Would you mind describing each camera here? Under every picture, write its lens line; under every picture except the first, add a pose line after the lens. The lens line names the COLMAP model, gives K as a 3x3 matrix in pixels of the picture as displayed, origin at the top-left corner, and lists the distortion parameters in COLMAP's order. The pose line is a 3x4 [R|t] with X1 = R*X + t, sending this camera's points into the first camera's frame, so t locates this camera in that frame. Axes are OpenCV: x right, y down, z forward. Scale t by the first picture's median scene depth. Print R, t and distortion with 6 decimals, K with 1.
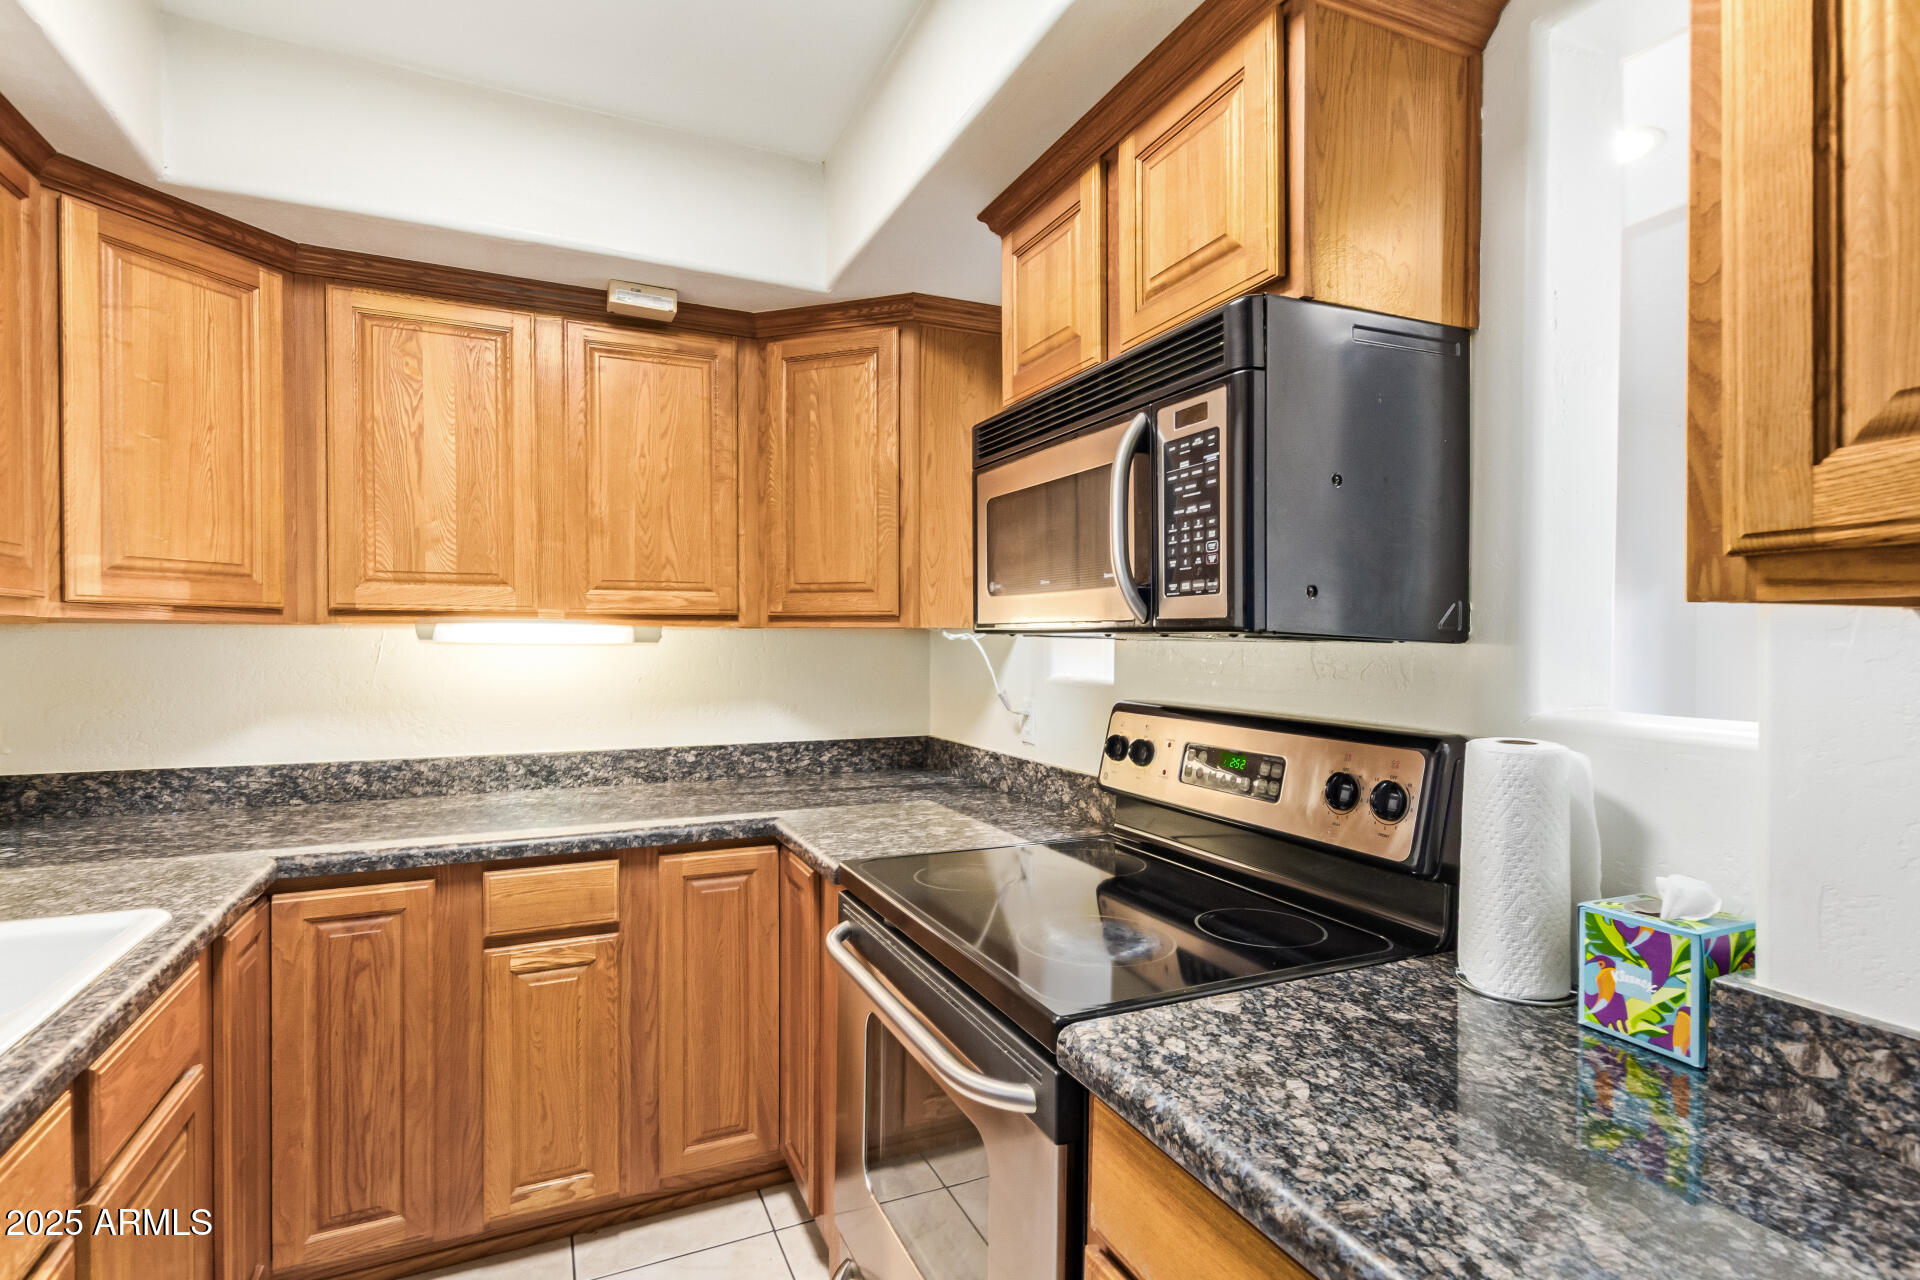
lens RADIAL K [[926.6, 0, 973.2], [0, 926.6, 646.7], [0, 0, 1]] dist [0.012218, -0.000434]
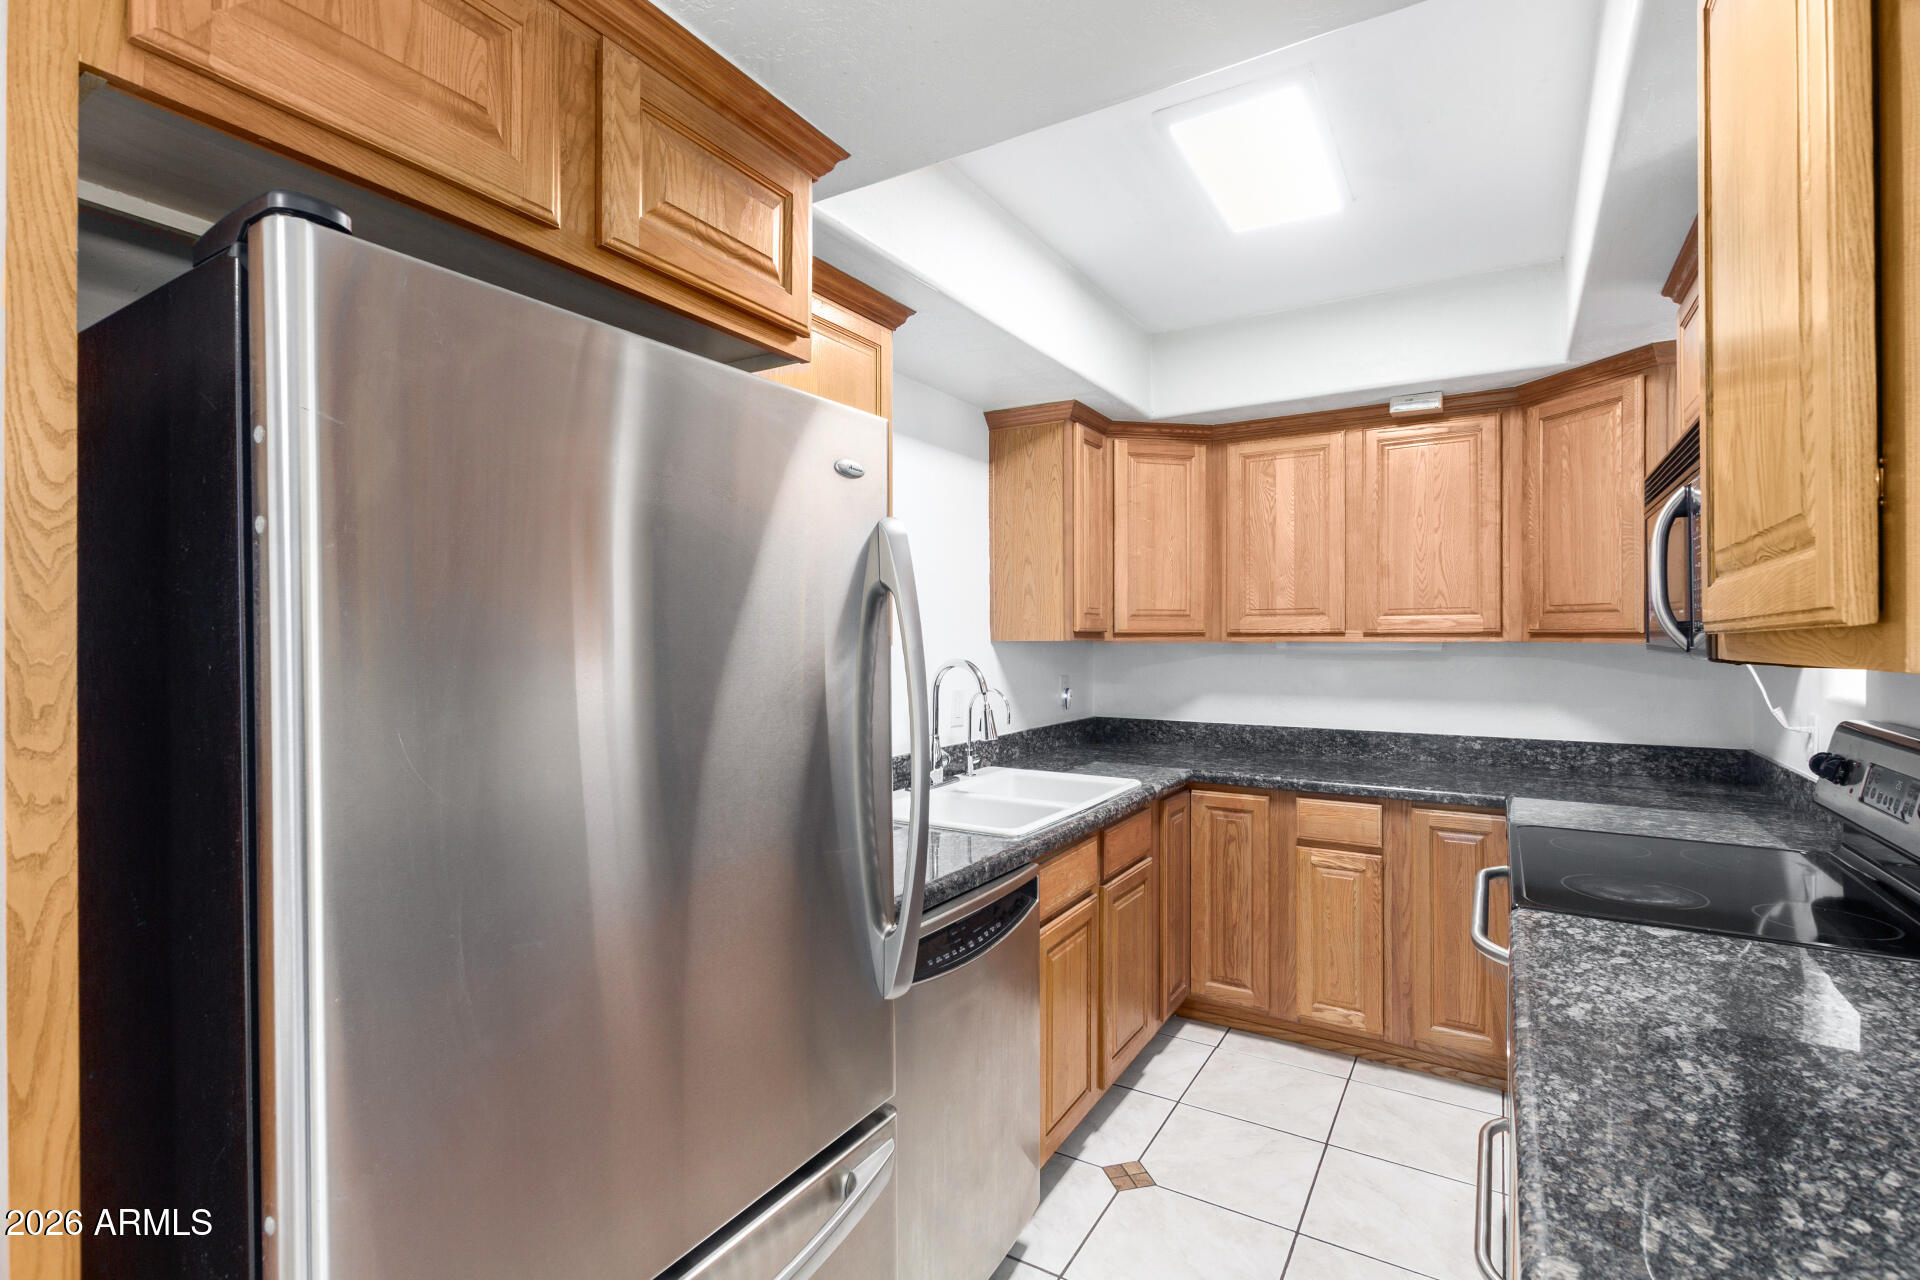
lens RADIAL K [[871.8, 0, 965.9], [0, 871.8, 716.7], [0, 0, 1]] dist [-0.016664, 0.000248]
pose [[0.552697, 0.070608, -0.830386, 0.364761], [-0.002407, 0.996536, 0.083133, -0.018304], [0.833379, -0.043948, 0.550952, -0.272373]]
